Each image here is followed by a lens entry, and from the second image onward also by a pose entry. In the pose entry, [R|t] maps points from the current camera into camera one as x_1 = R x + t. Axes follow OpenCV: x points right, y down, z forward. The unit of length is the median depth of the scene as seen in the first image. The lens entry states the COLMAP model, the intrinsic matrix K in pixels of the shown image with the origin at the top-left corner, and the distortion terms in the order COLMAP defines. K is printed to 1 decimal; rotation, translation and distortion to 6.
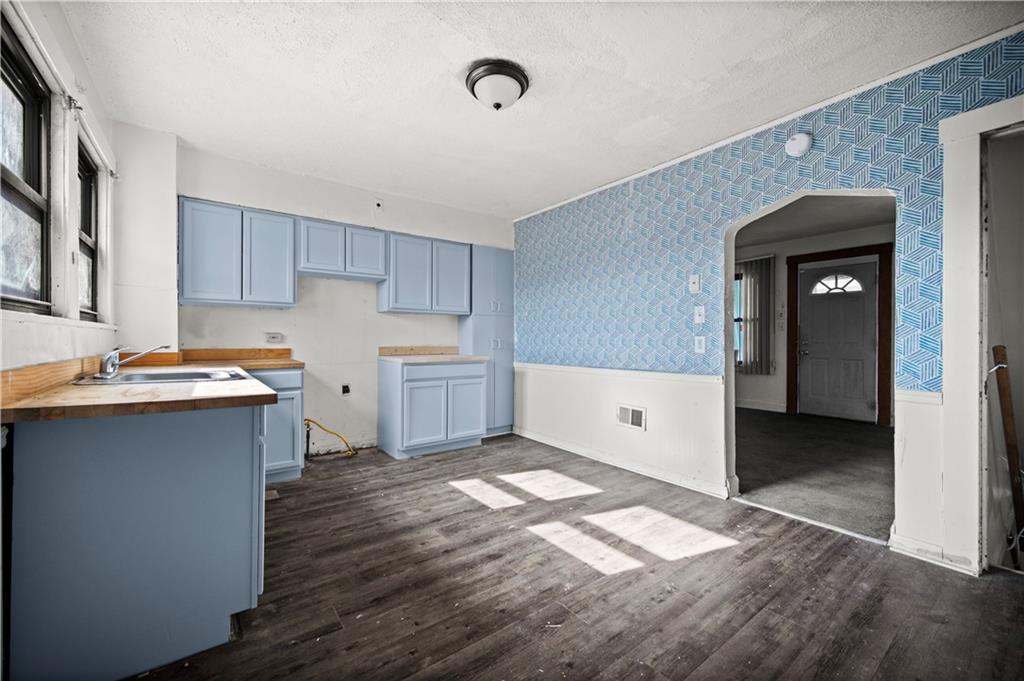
lens RADIAL K [[410.3, 0, 505.5], [0, 410.3, 338.4], [0, 0, 1]] dist [0.013480, -0.000191]
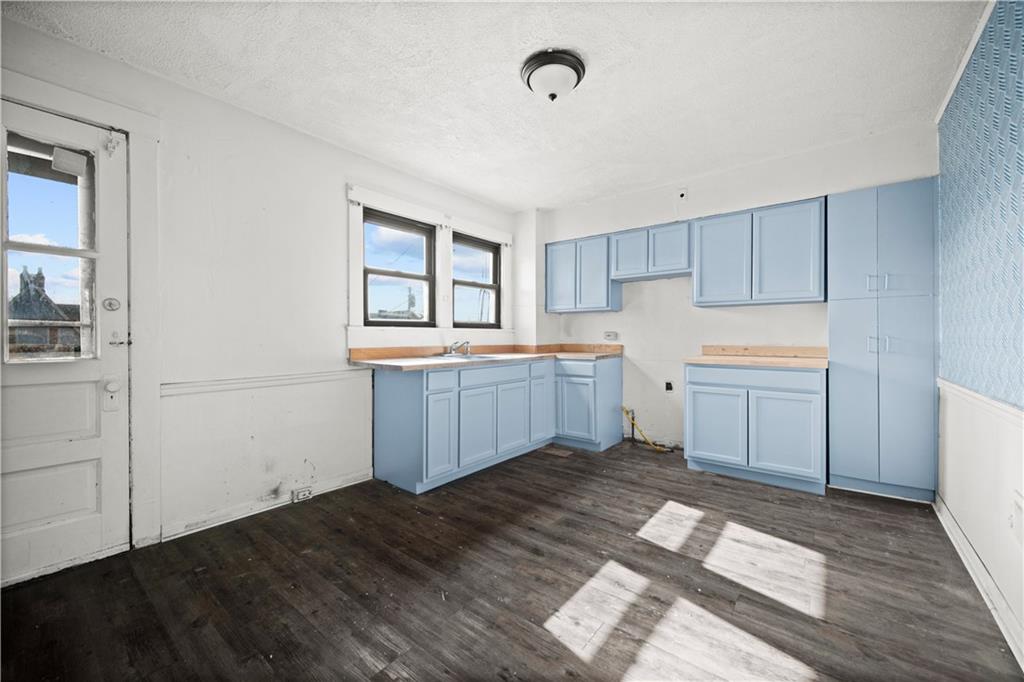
lens RADIAL K [[410.3, 0, 507.9], [0, 410.3, 337.0], [0, 0, 1]] dist [0.013480, -0.000191]
pose [[0.250646, -0.002444, -0.968076, 0.636300], [0.001068, 0.999997, -0.002248, 0.005059], [0.968078, -0.000470, 0.250648, 0.464587]]
